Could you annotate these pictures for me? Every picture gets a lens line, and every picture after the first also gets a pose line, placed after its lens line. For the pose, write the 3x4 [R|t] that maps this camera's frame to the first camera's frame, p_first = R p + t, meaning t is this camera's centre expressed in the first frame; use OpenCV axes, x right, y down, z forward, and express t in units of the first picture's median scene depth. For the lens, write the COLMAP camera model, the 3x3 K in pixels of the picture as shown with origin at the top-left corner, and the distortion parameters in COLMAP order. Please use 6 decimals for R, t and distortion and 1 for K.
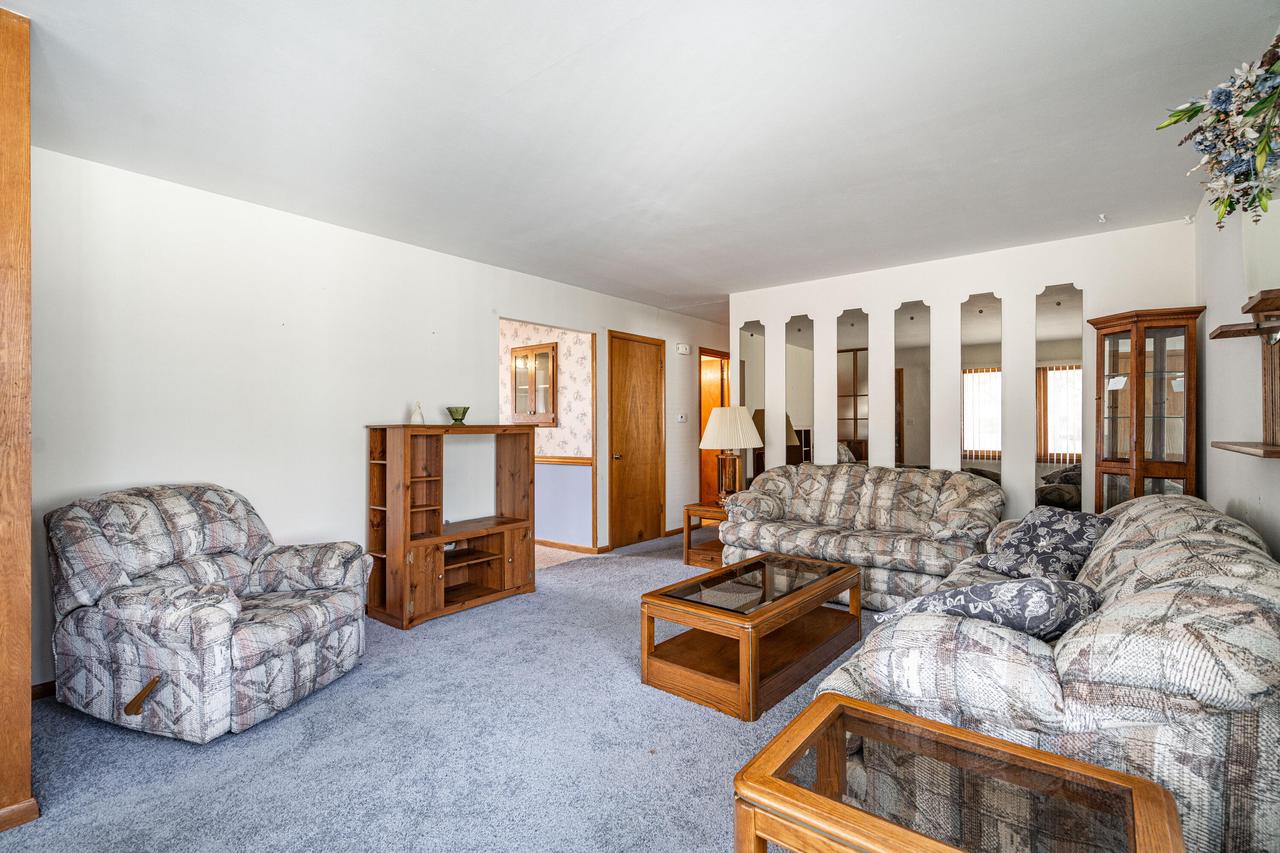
lens RADIAL K [[580.8, 0, 633.6], [0, 580.8, 425.9], [0, 0, 1]] dist [-0.023500, 0.006213]
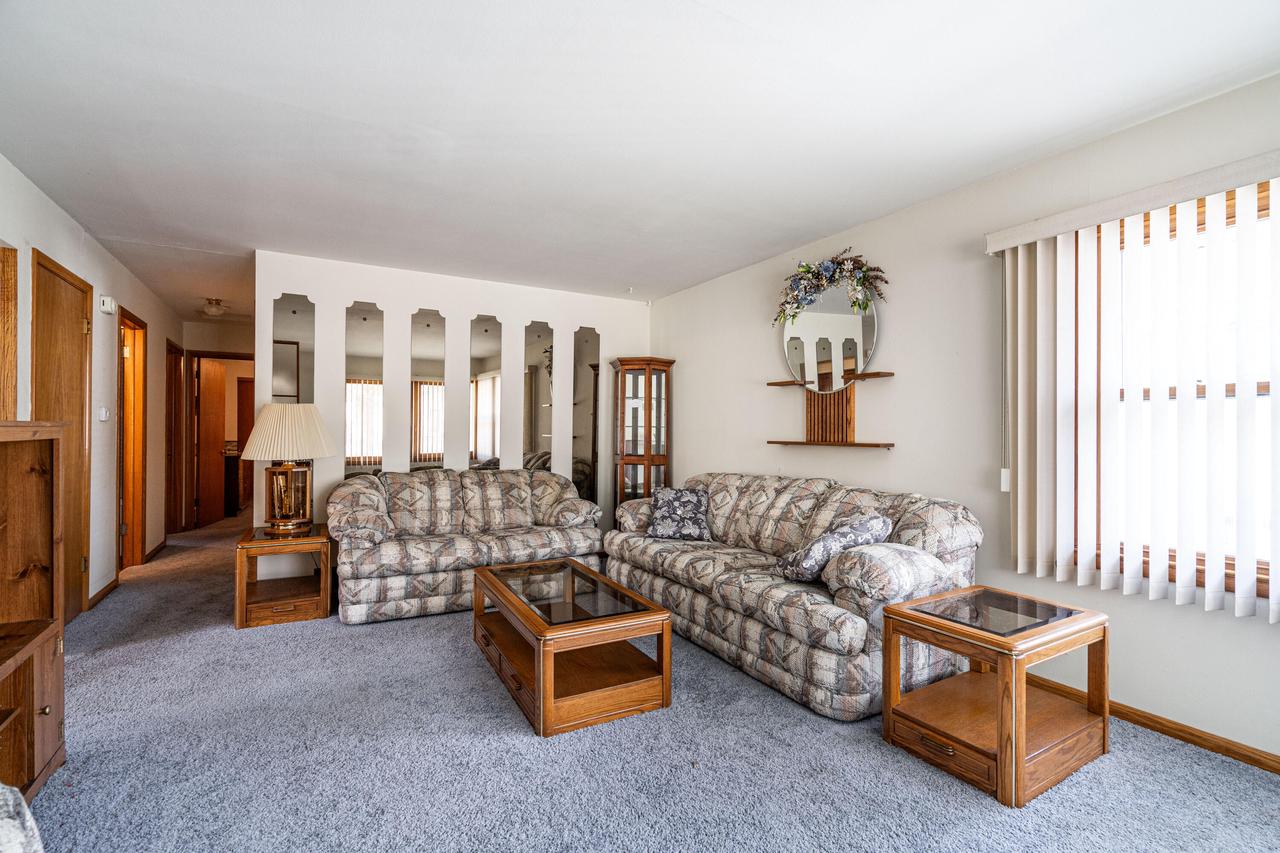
lens RADIAL K [[580.8, 0, 633.1], [0, 580.8, 435.3], [0, 0, 1]] dist [-0.023500, 0.006213]
pose [[0.349056, 0.002362, 0.937099, -0.466839], [-0.008613, 0.999963, 0.000688, 0.005414], [-0.937062, -0.008312, 0.349063, 0.387775]]
